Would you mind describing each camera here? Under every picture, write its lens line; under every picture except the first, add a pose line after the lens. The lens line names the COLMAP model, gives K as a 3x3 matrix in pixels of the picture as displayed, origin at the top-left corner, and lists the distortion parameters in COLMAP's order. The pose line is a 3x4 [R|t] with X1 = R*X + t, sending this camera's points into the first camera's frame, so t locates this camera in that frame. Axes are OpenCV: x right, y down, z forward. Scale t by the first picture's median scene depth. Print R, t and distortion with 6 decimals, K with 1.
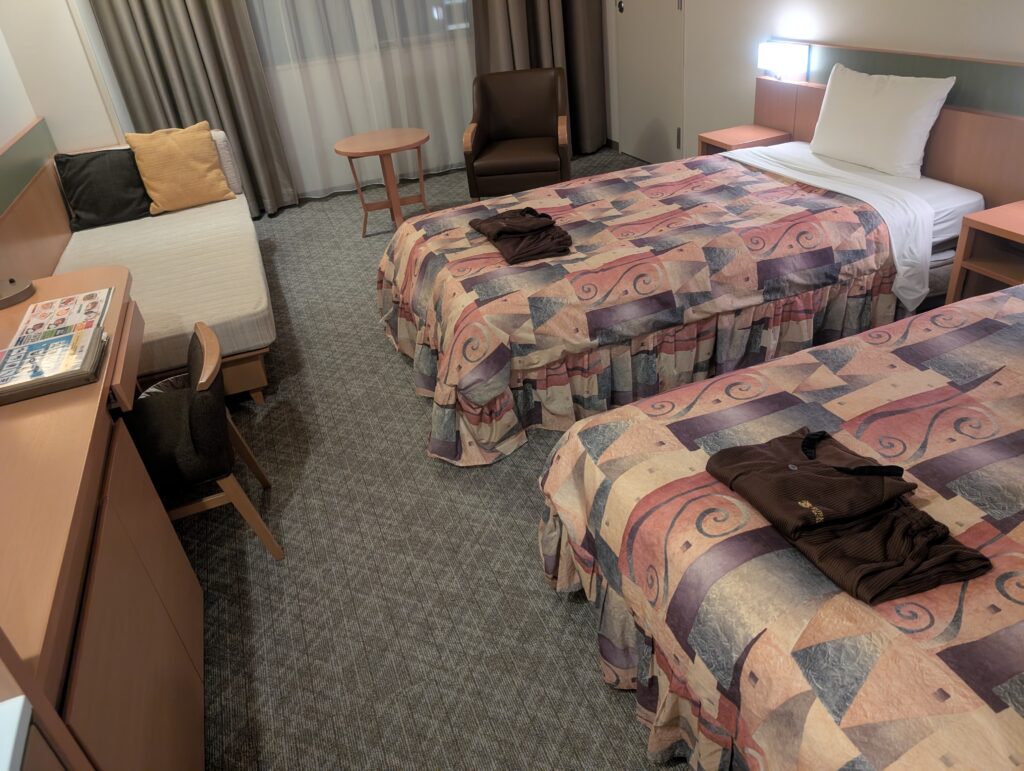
lens RADIAL K [[730.7, 0, 515.6], [0, 730.7, 375.5], [0, 0, 1]] dist [0.015790, -0.019126]
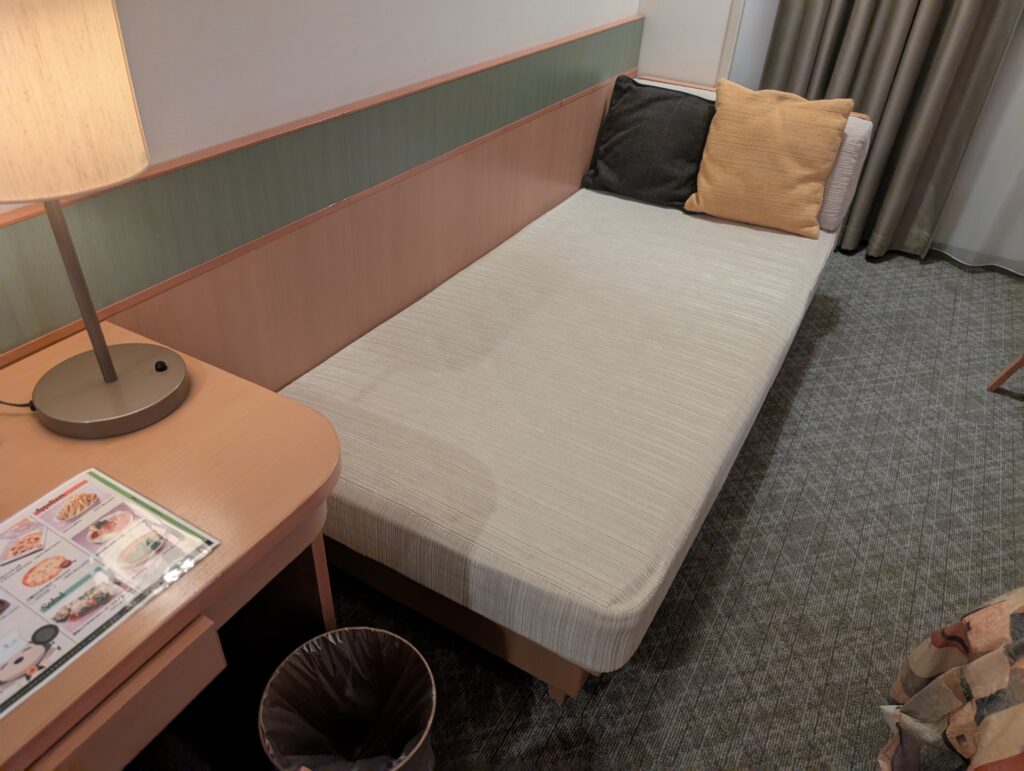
lens RADIAL K [[730.7, 0, 514.4], [0, 730.7, 381.6], [0, 0, 1]] dist [0.015790, -0.019126]
pose [[0.628722, 0.550056, -0.549678, -0.235924], [-0.489836, 0.829136, 0.269431, -0.293682], [0.603961, 0.099855, 0.790734, 0.634534]]
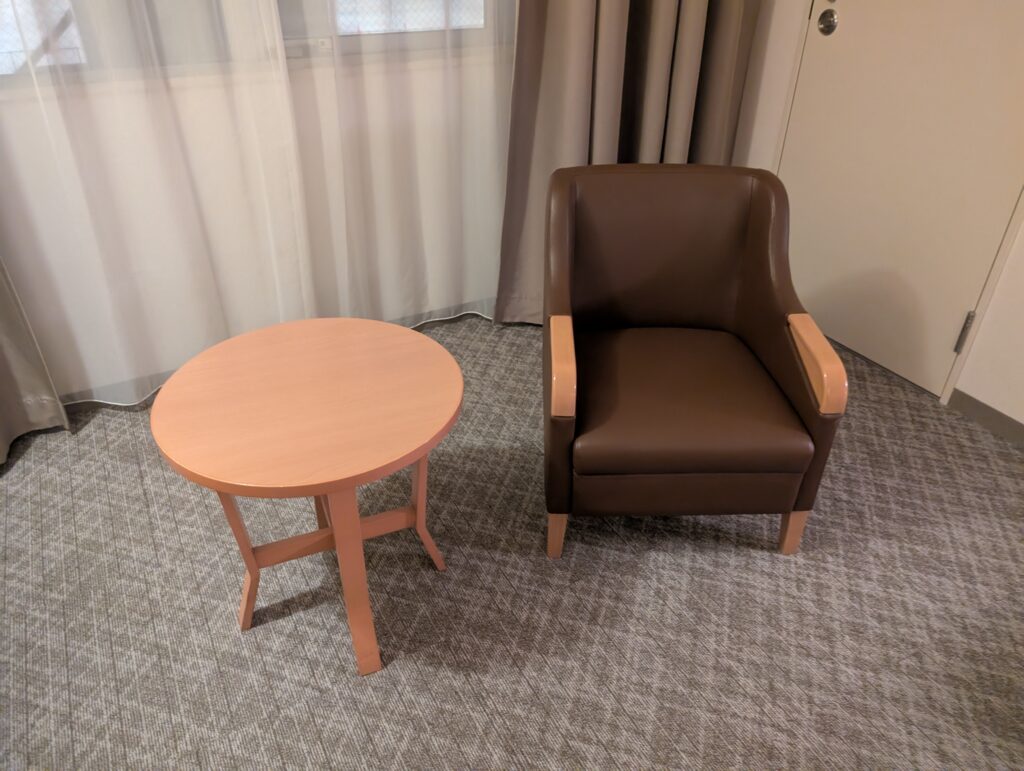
lens RADIAL K [[730.7, 0, 512.0], [0, 730.7, 394.5], [0, 0, 1]] dist [0.015790, -0.019126]
pose [[0.983920, 0.017707, 0.177731, -0.256428], [-0.027667, 0.998173, 0.053714, -0.564301], [-0.176456, -0.057768, 0.982612, 1.119622]]
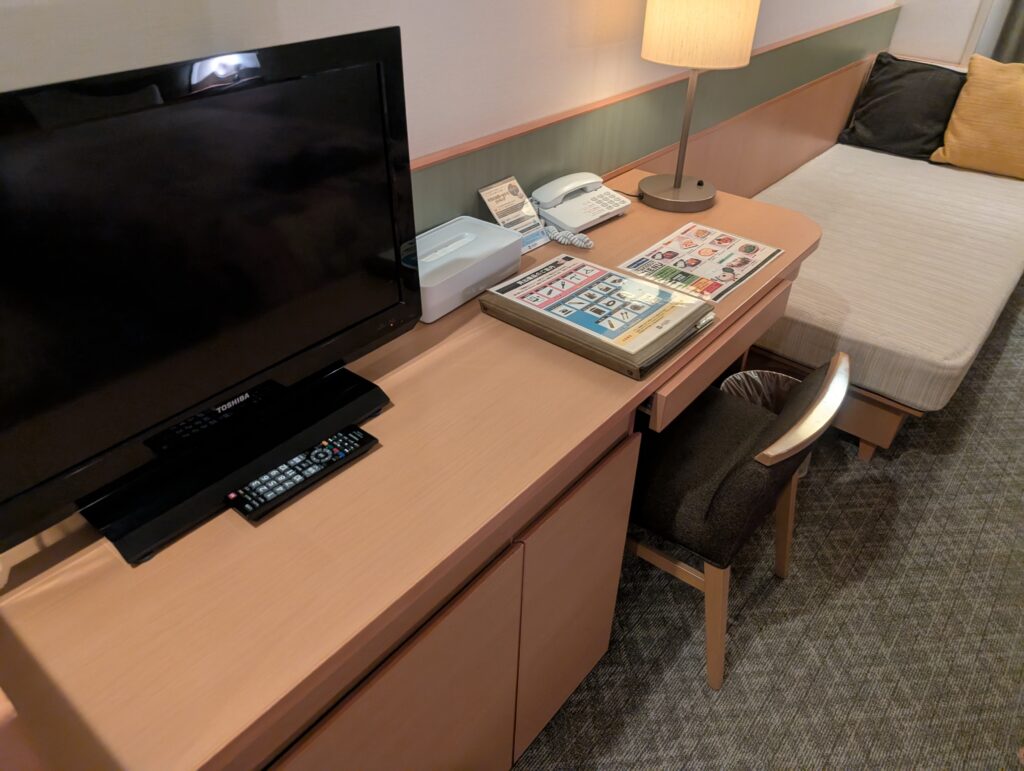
lens RADIAL K [[730.7, 0, 514.0], [0, 730.7, 383.8], [0, 0, 1]] dist [0.015790, -0.019126]
pose [[0.495956, 0.592338, -0.634951, -0.114348], [-0.511917, 0.790085, 0.337206, -0.100208], [0.701405, 0.157803, 0.695075, 0.264783]]
